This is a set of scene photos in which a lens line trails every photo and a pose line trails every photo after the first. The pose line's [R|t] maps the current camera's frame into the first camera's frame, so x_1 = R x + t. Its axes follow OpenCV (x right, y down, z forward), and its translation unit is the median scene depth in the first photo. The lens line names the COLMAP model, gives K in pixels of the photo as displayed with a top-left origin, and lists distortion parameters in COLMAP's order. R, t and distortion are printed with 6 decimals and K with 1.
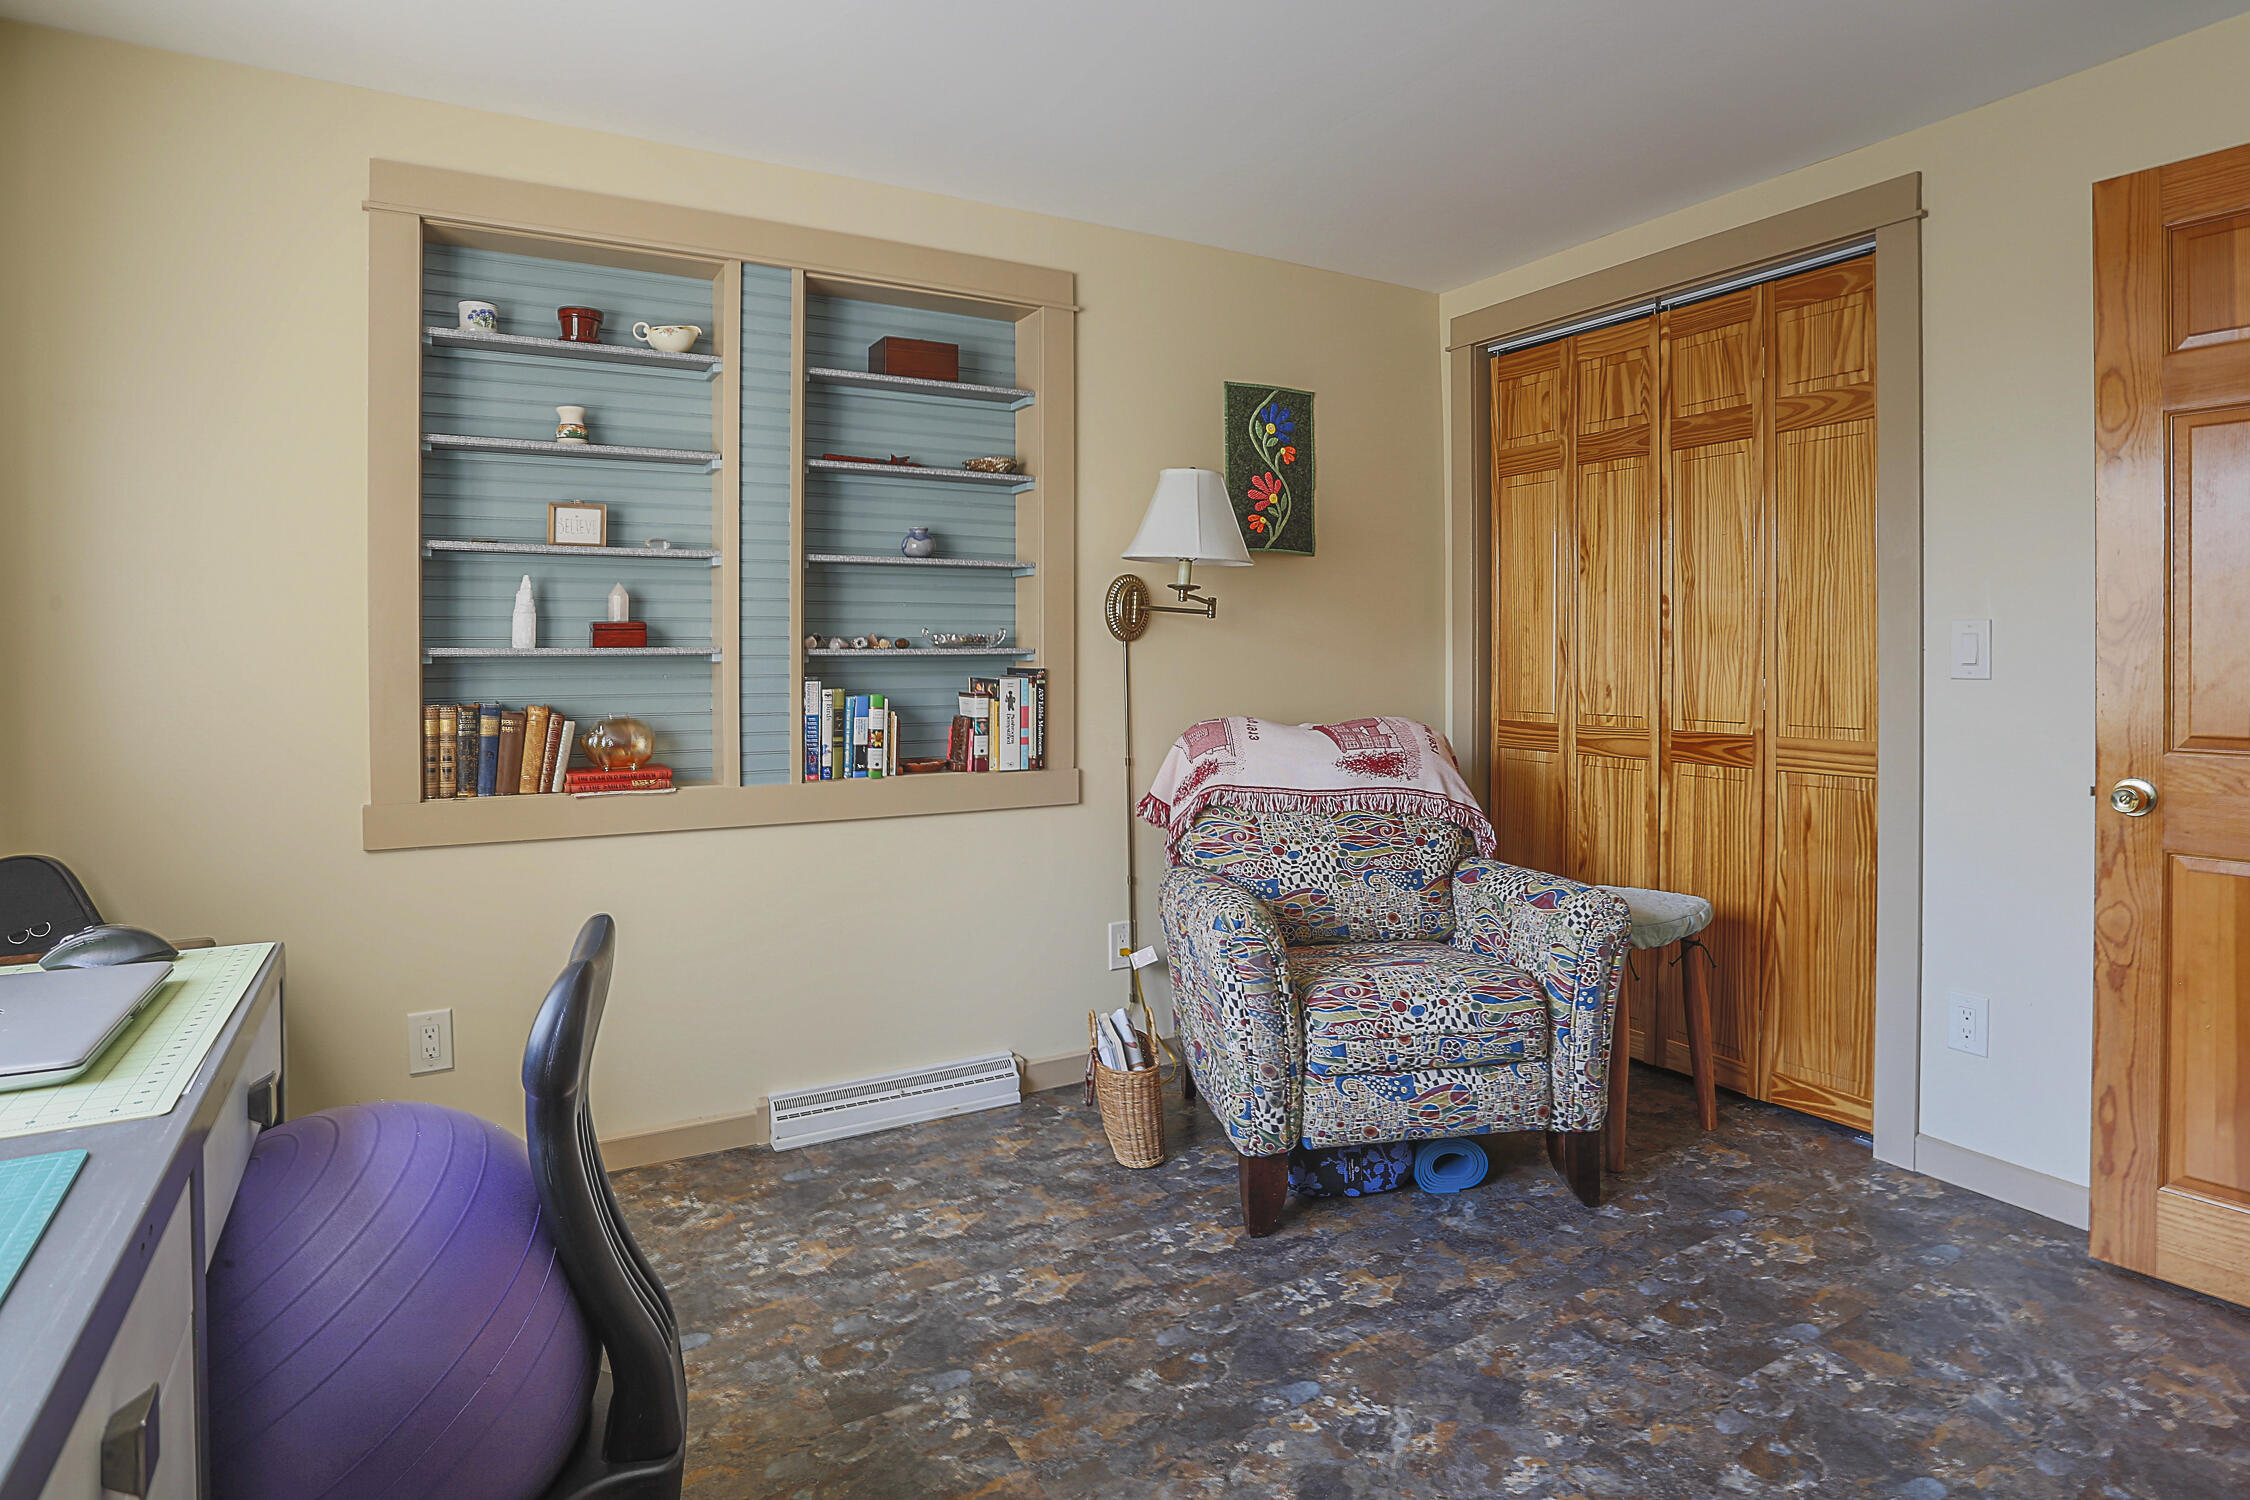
lens RADIAL K [[1227.1, 0, 1140.5], [0, 1227.1, 666.8], [0, 0, 1]] dist [-0.084627, 0.041809]
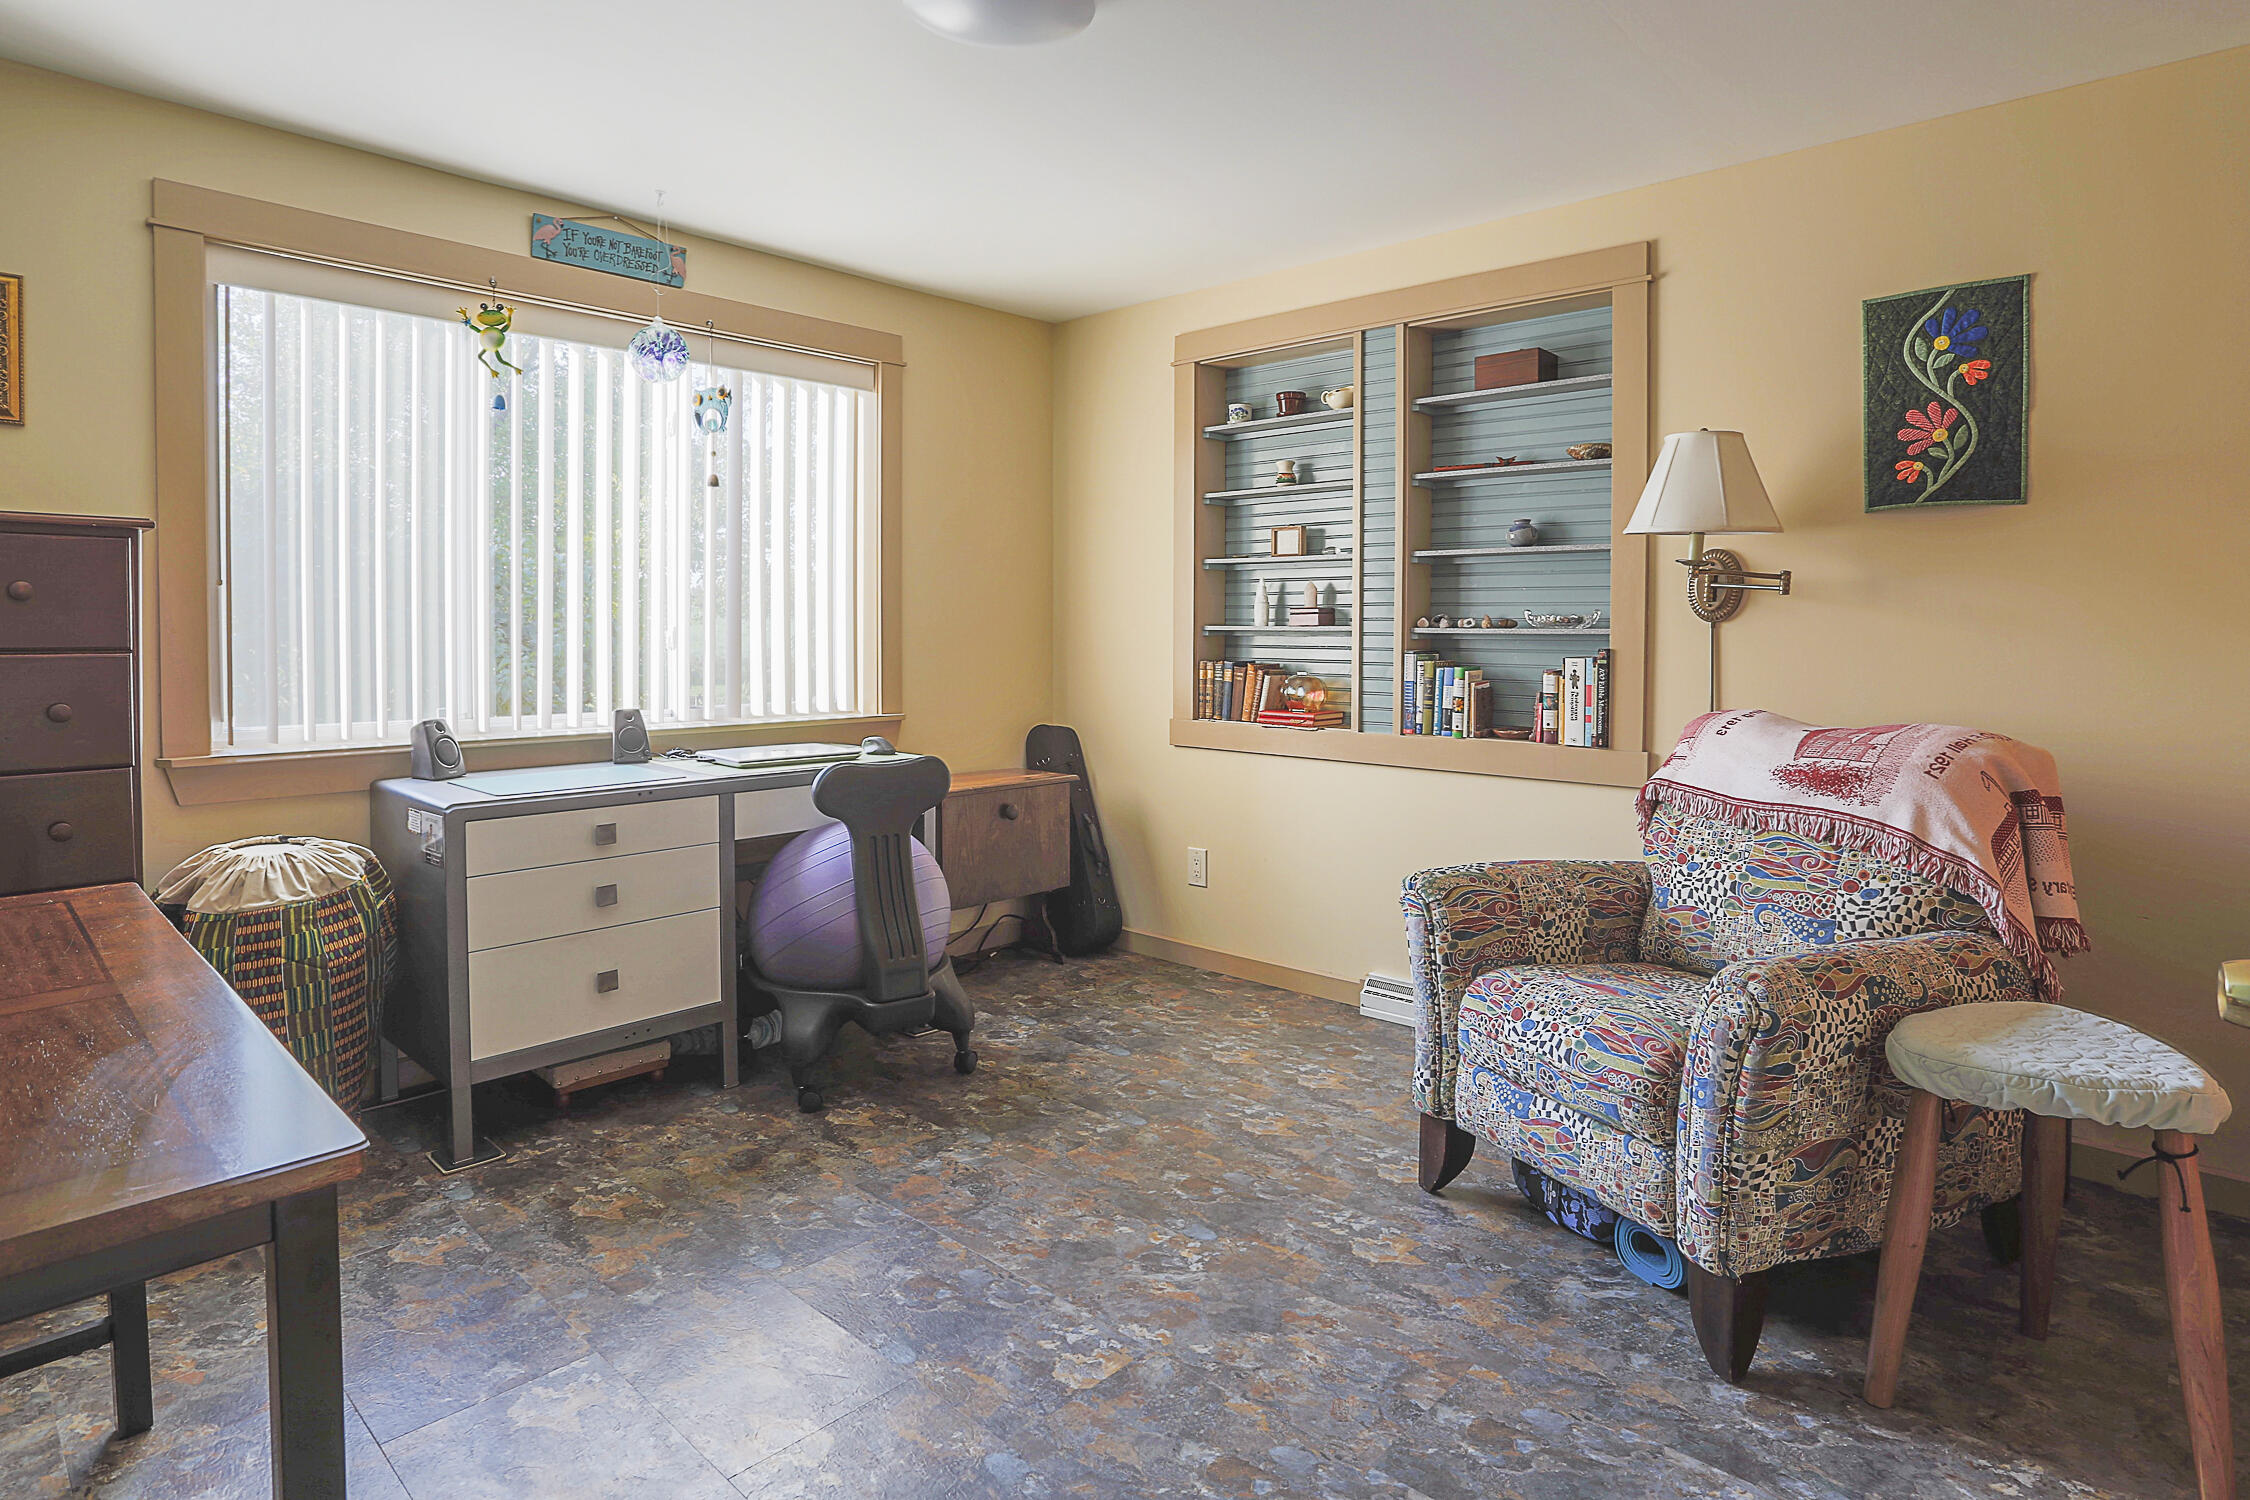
lens RADIAL K [[1227.1, 0, 1140.5], [0, 1227.1, 666.8], [0, 0, 1]] dist [-0.084627, 0.041809]
pose [[0.284779, 0.034013, -0.957990, 0.835151], [-0.017103, 0.999392, 0.030399, -0.007988], [0.958441, 0.007728, 0.285188, 0.378015]]
